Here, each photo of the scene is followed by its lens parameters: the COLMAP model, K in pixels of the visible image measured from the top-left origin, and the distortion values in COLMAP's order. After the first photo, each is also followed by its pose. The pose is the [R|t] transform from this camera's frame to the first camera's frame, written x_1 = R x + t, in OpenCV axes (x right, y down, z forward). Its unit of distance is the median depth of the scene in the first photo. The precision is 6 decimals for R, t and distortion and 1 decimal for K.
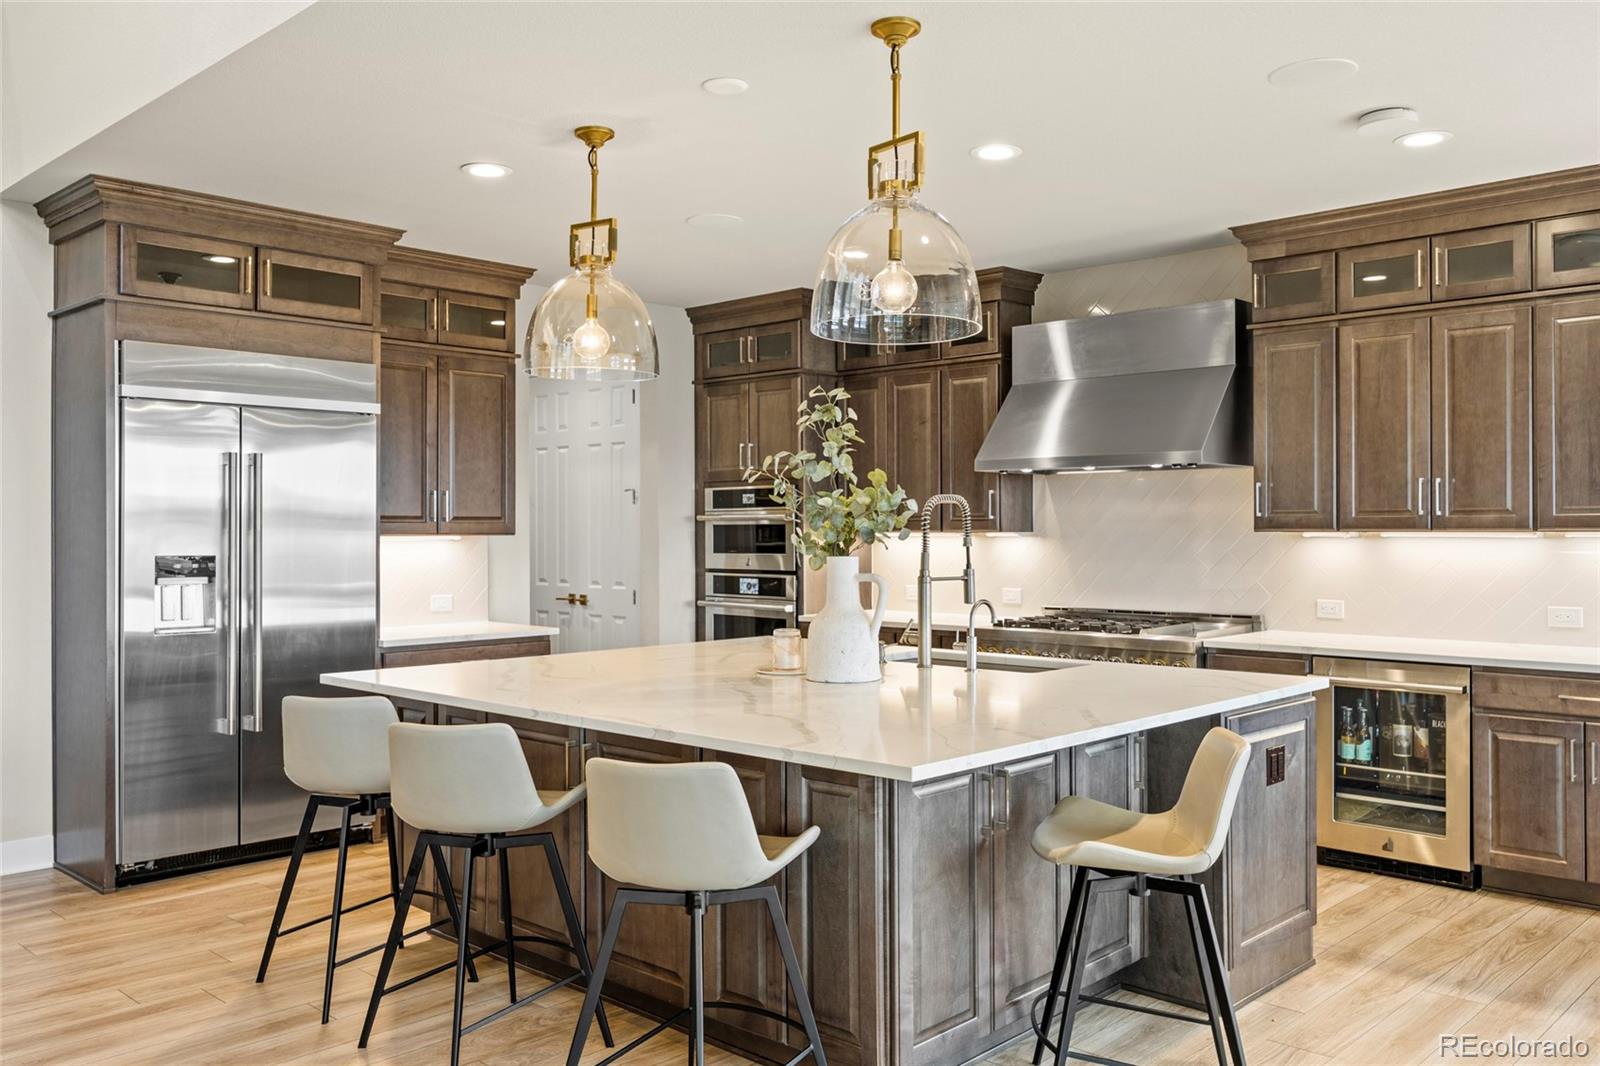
lens RADIAL K [[1353.1, 0, 806.1], [0, 1353.1, 529.6], [0, 0, 1]] dist [-0.014372, -0.005053]
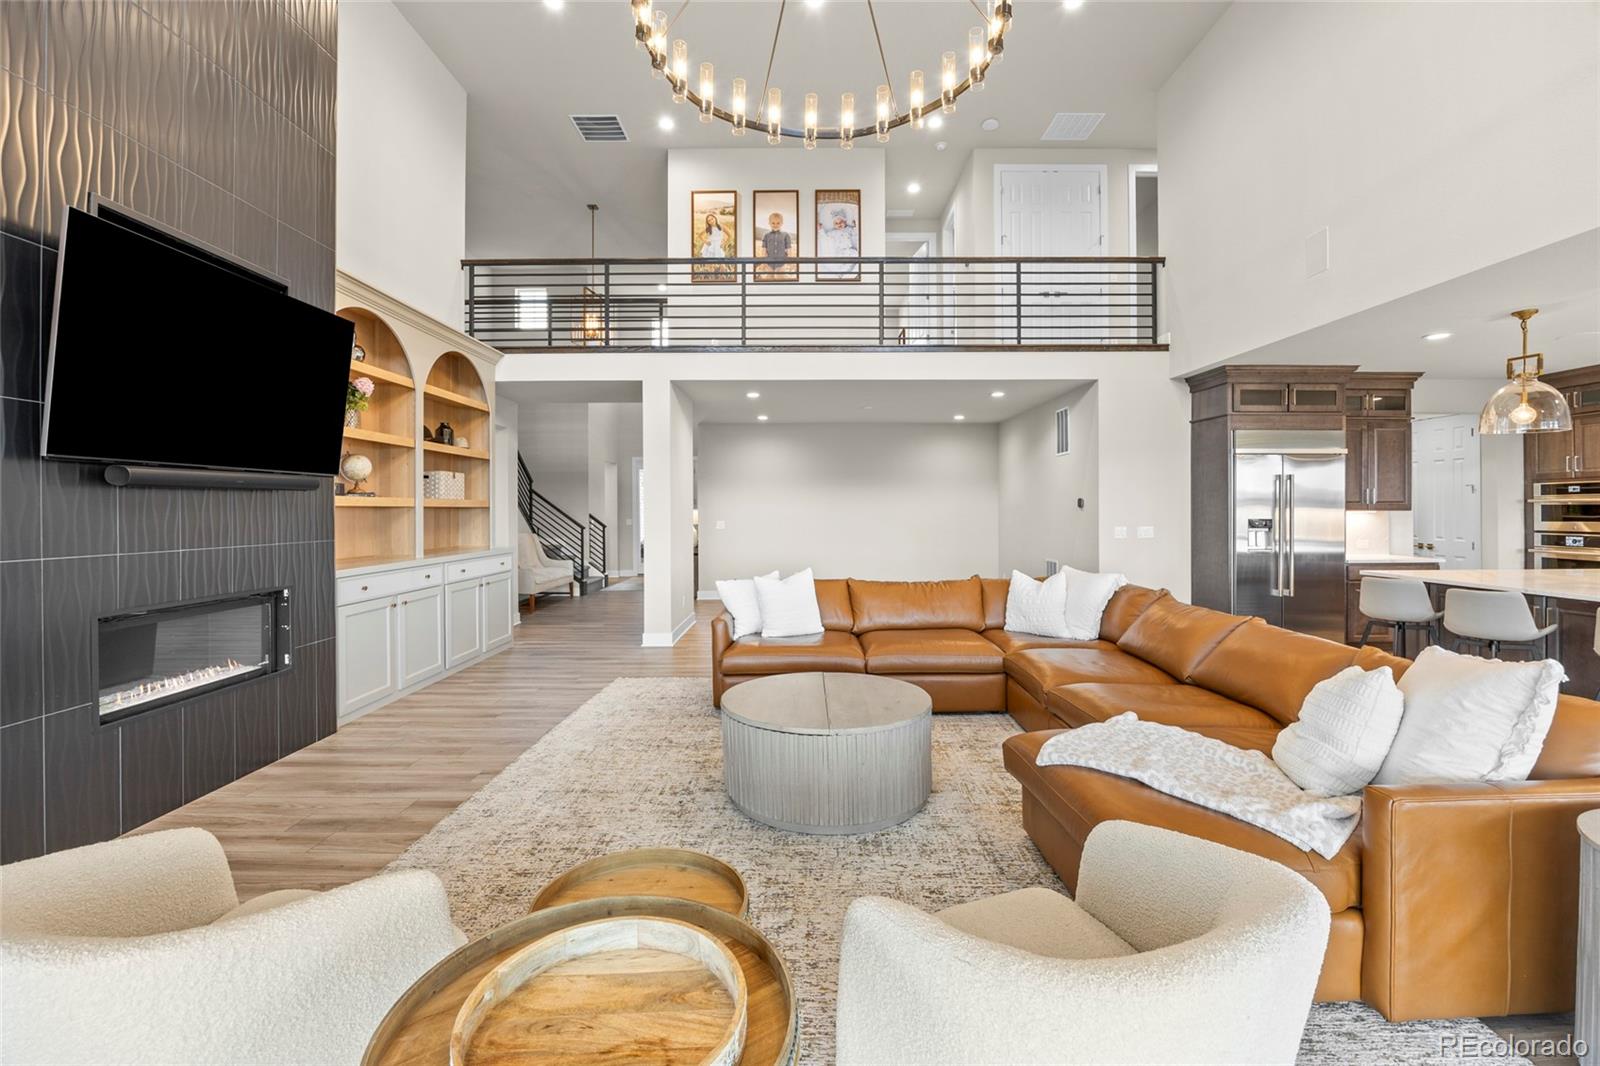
lens RADIAL K [[697.6, 0, 813.1], [0, 697.6, 509.4], [0, 0, 1]] dist [-0.018780, 0.002463]
pose [[0.692374, -0.002366, -0.721535, -0.111658], [0.002685, 0.999996, -0.000704, 0.000812], [0.721534, -0.001450, 0.692378, -0.351852]]
